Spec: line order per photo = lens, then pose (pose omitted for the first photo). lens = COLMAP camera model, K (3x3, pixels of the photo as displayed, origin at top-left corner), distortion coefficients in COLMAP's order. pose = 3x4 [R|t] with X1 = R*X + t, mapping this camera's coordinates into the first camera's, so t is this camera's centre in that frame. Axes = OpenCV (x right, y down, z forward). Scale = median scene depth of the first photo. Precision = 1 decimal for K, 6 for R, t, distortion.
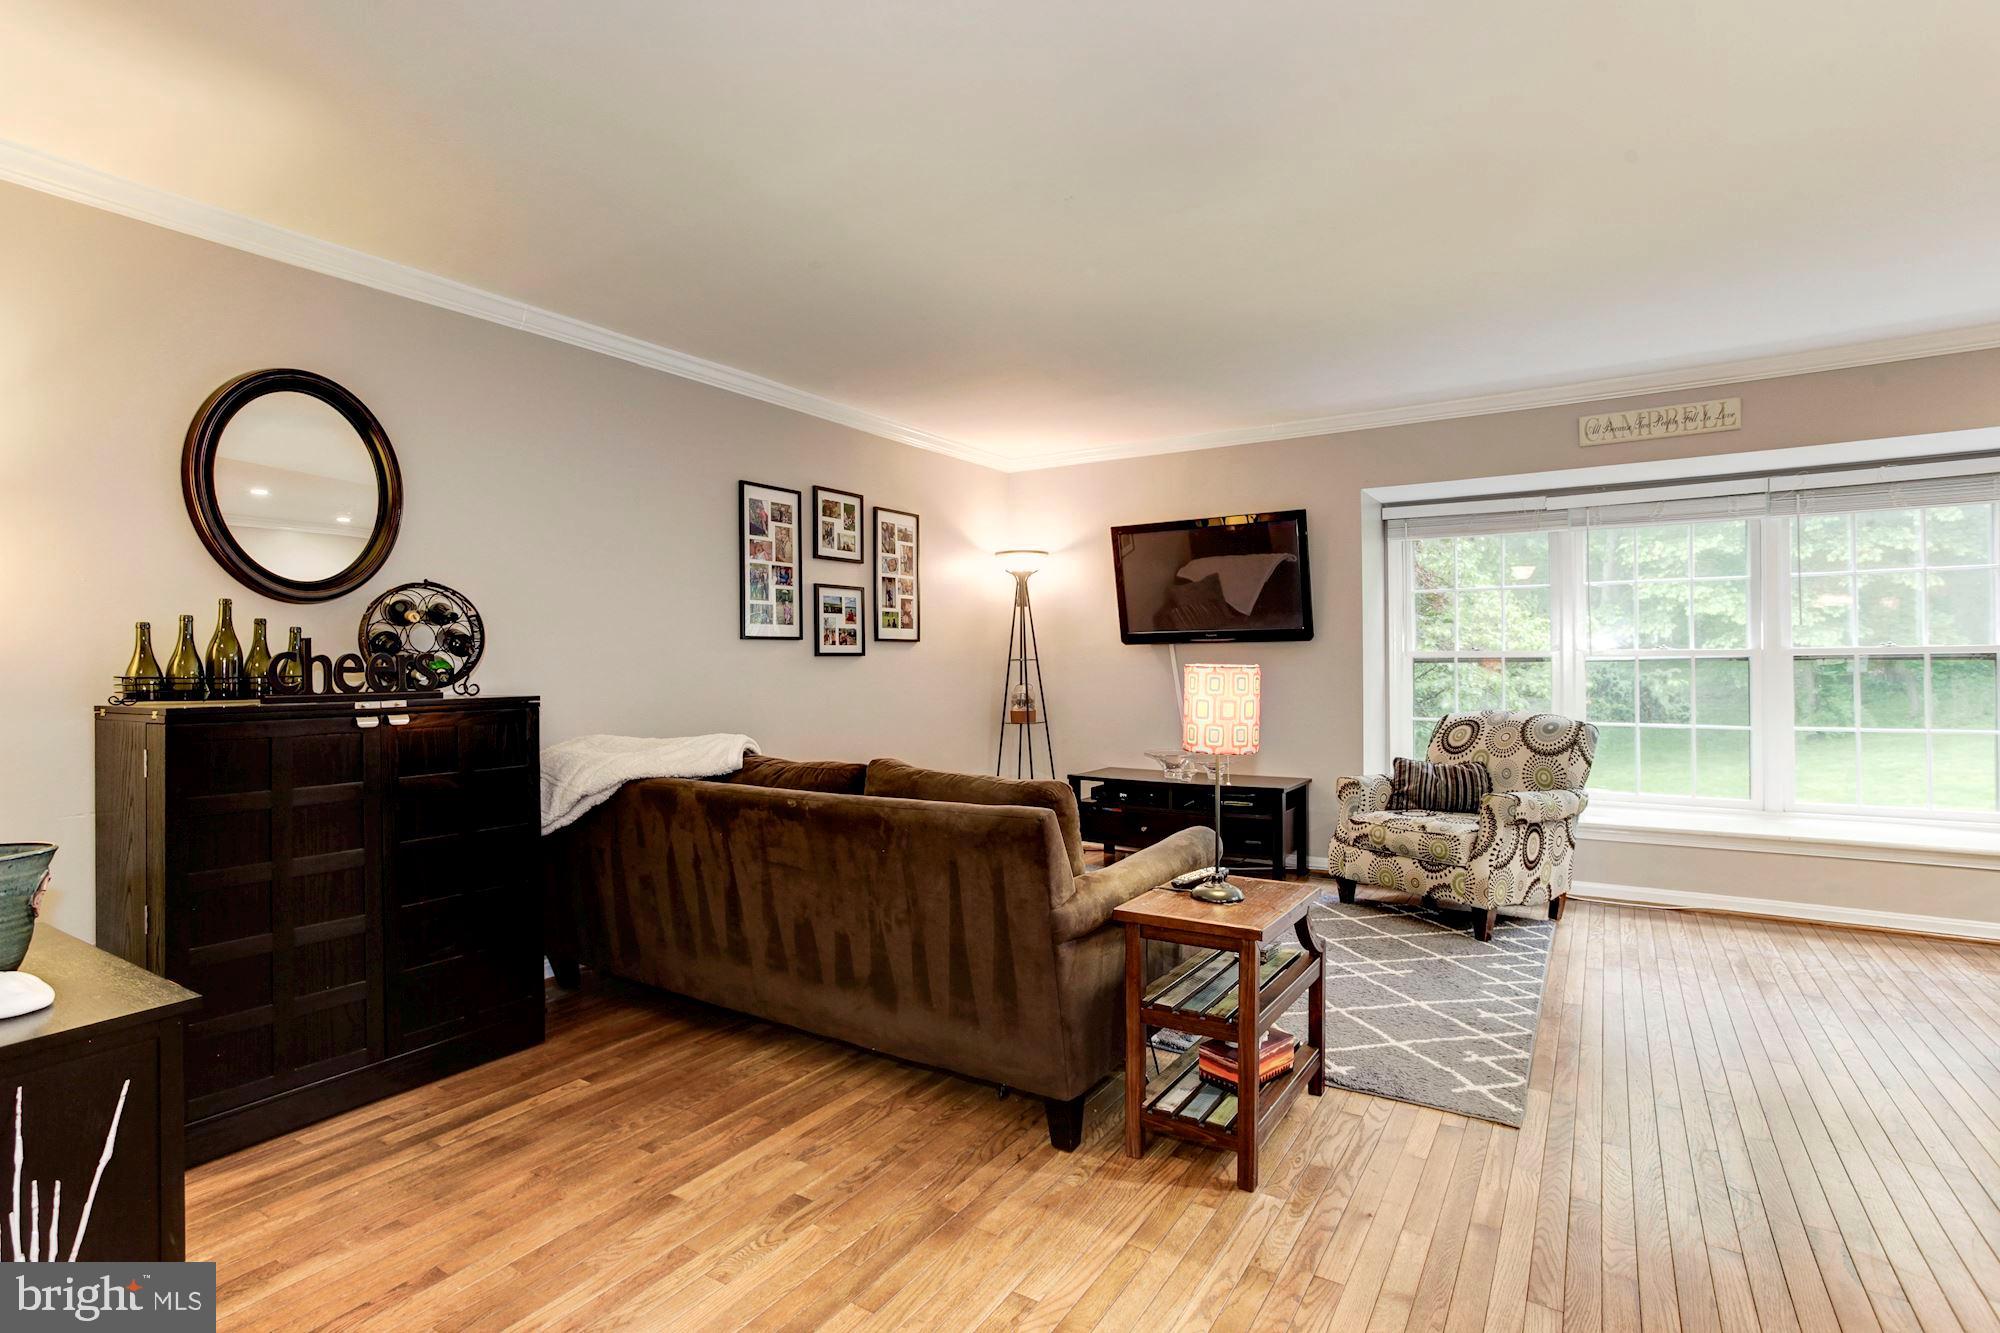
lens RADIAL K [[957.6, 0, 1000.0], [0, 957.6, 666.5], [0, 0, 1]] dist [-0.061442, 0.041014]
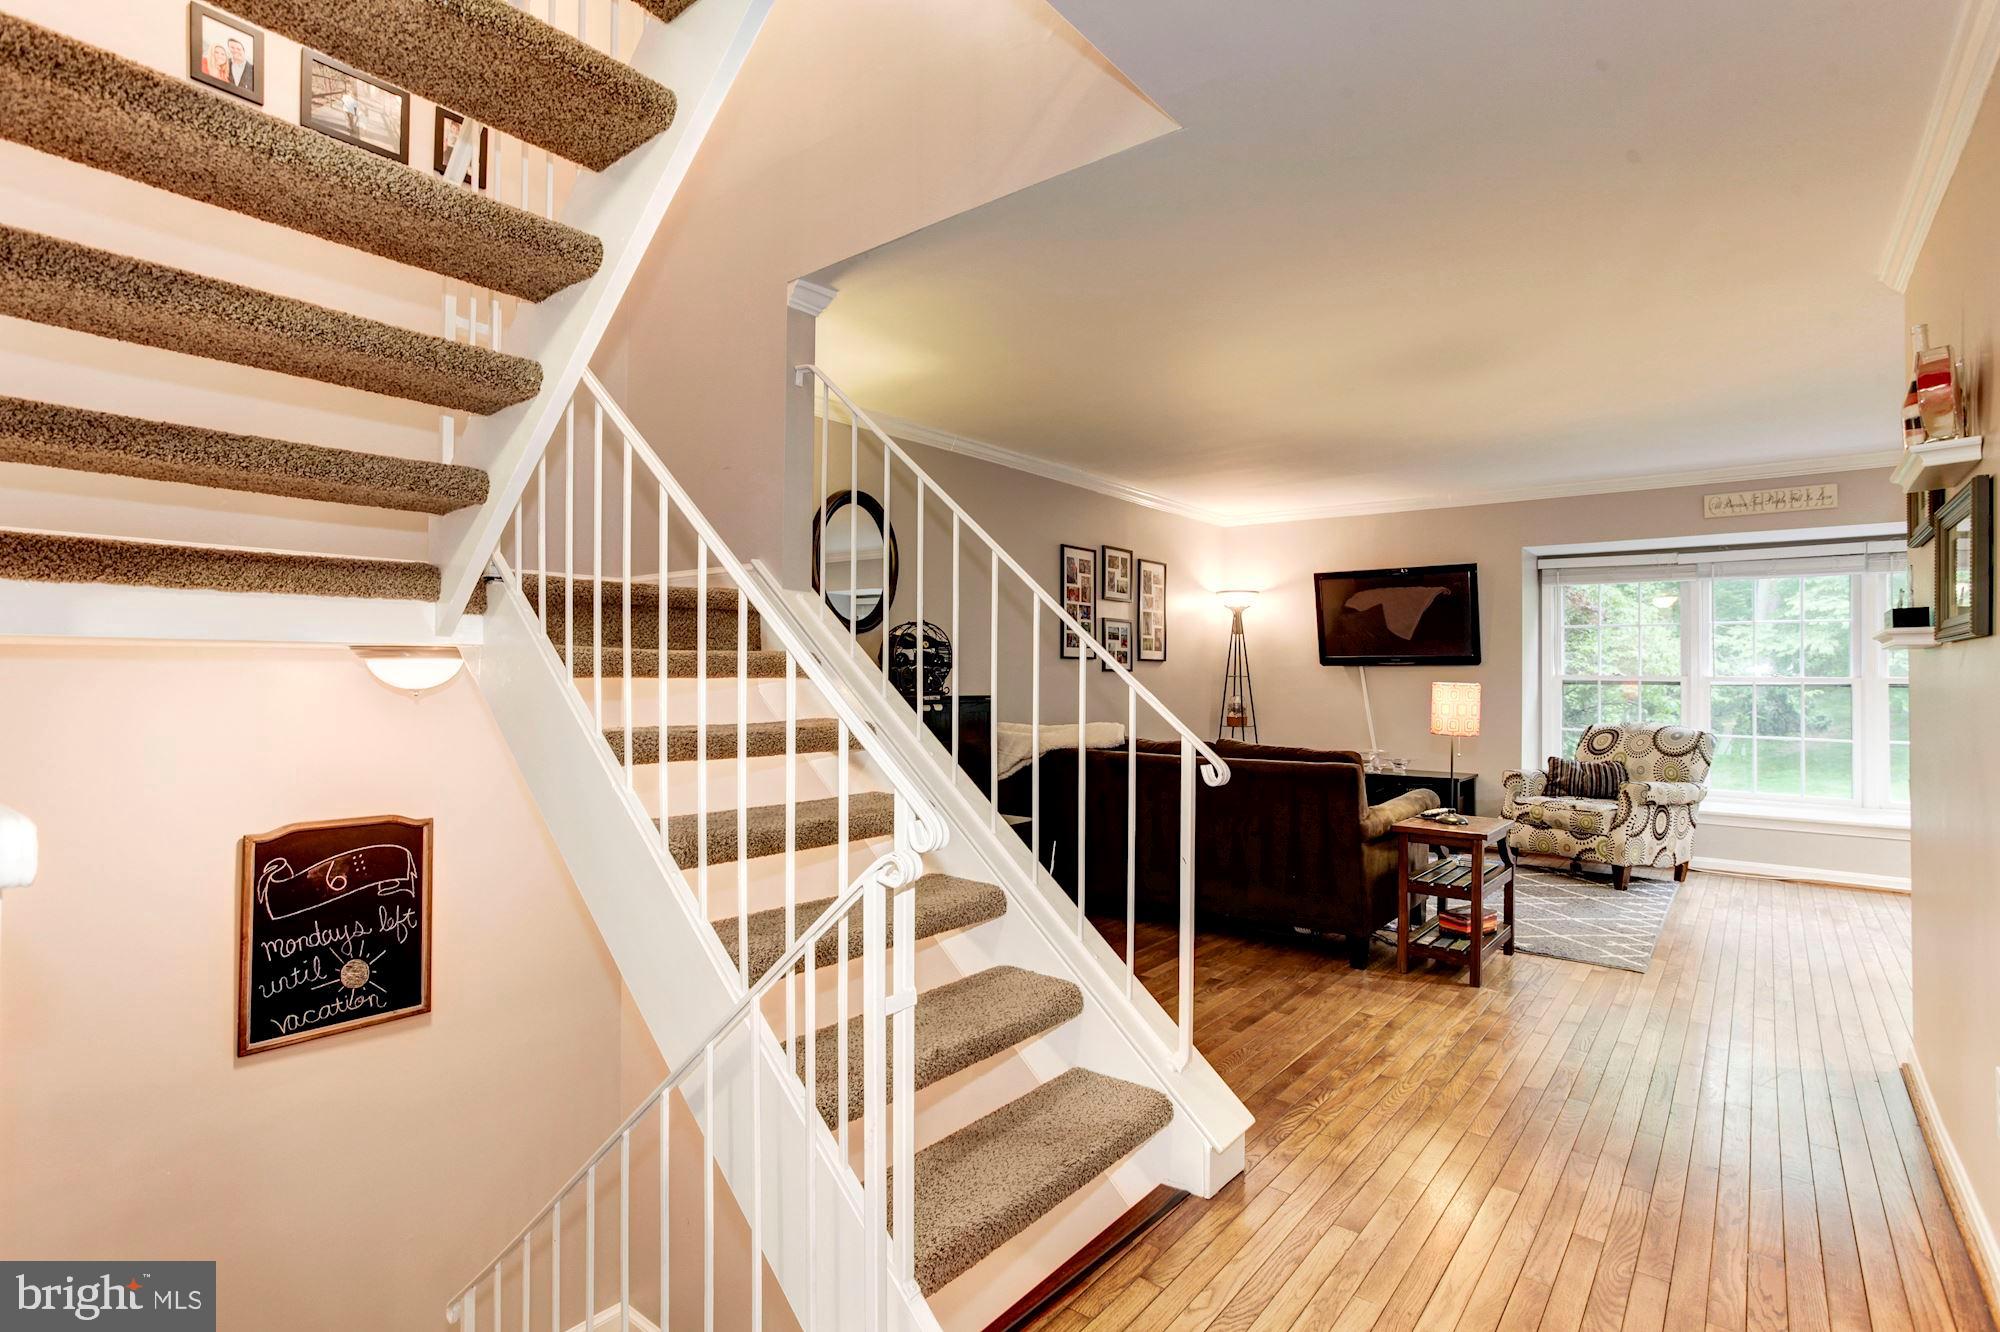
lens RADIAL K [[957.6, 0, 1000.0], [0, 957.6, 666.0], [0, 0, 1]] dist [-0.061442, 0.041014]
pose [[0.993487, 0.016145, -0.112799, -0.203408], [-0.017757, 0.999754, -0.013303, 0.002545], [0.112556, 0.015219, 0.993529, -0.399567]]
